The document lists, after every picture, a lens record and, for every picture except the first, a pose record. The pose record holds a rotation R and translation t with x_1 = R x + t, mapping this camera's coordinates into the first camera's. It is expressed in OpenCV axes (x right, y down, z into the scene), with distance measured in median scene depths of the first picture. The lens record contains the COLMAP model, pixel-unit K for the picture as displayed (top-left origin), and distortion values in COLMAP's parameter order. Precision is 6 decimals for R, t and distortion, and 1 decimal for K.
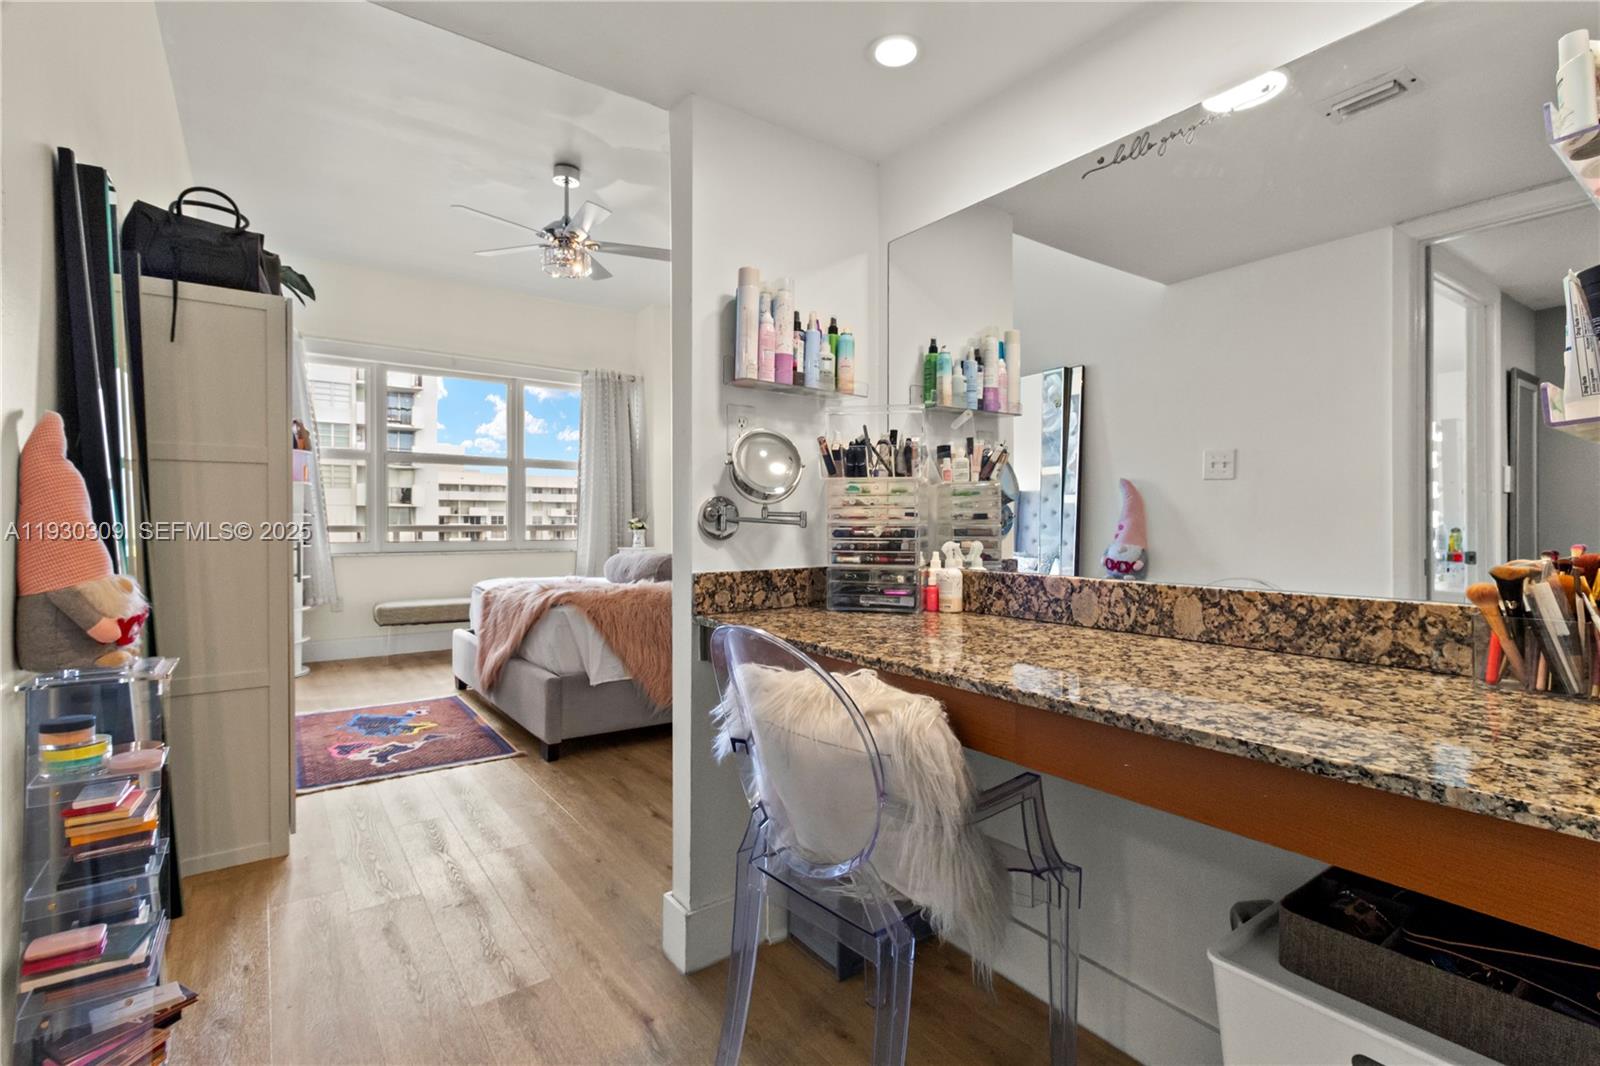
lens RADIAL K [[746.1, 0, 795.6], [0, 746.1, 534.4], [0, 0, 1]] dist [-0.001587, 0.000239]
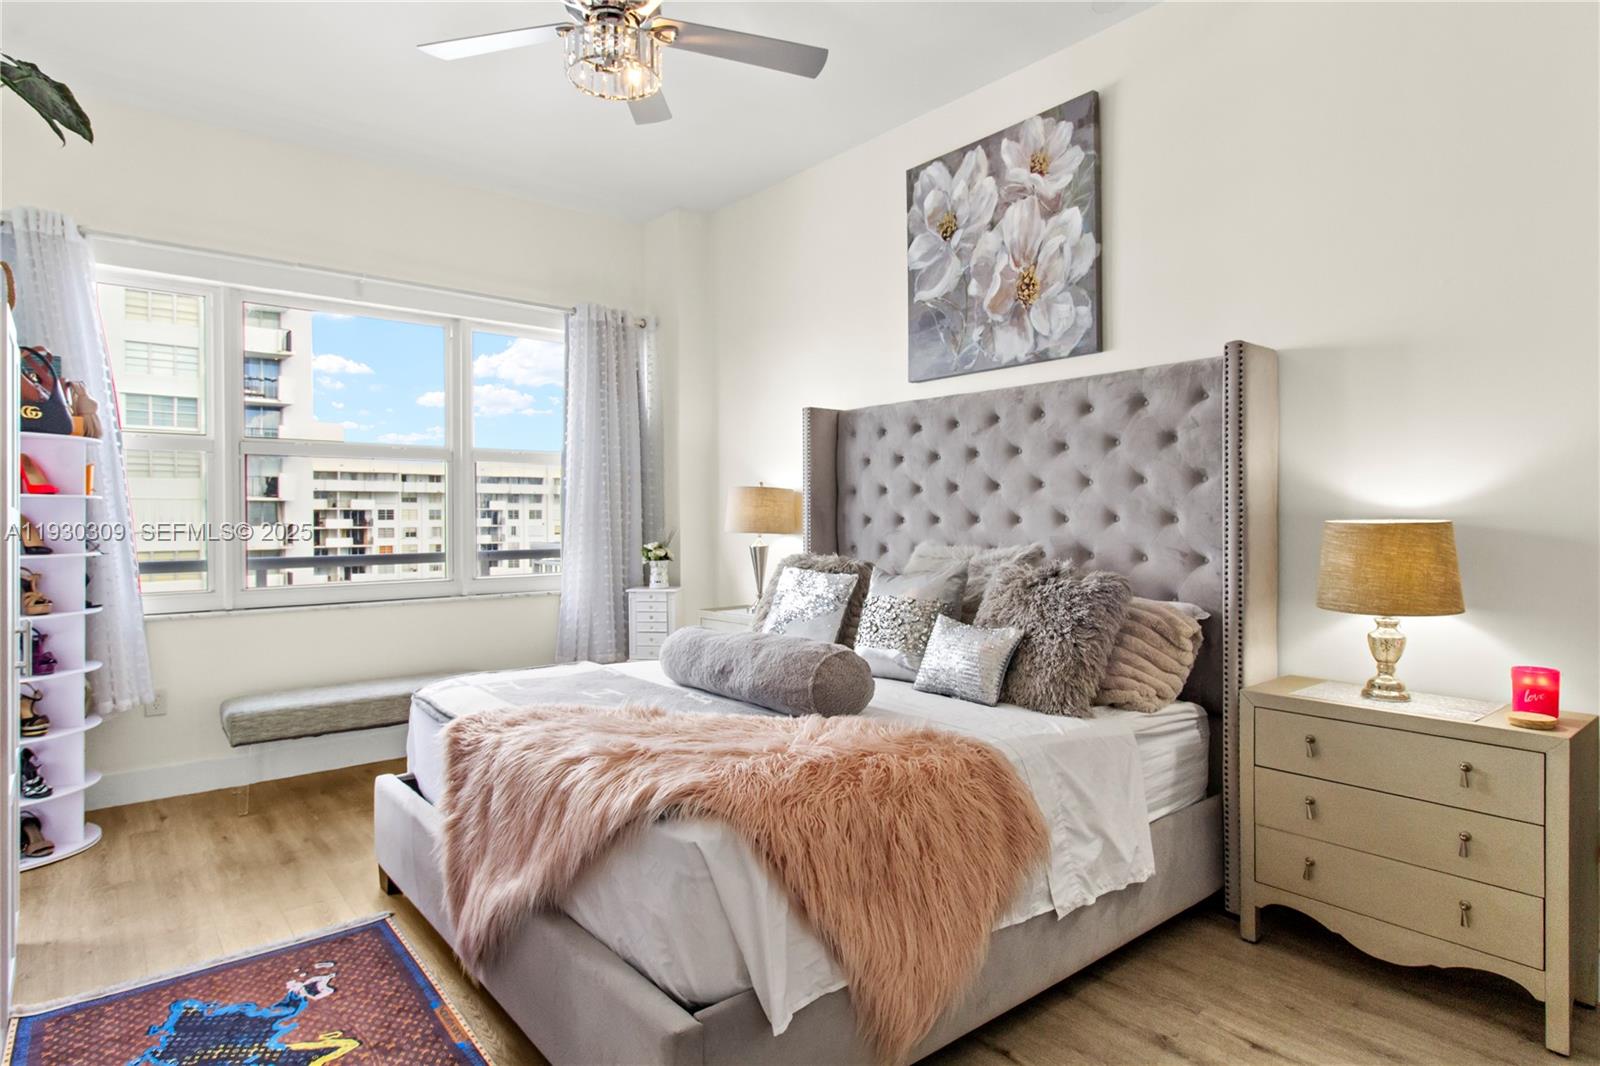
lens RADIAL K [[878.8, 0, 804.0], [0, 878.8, 528.3], [0, 0, 1]] dist [-0.001365, -0.000252]
pose [[0.997949, -0.007456, 0.063572, -0.159365], [0.007544, 0.999971, -0.001140, -0.037099], [-0.063562, 0.001617, 0.997977, 0.295035]]
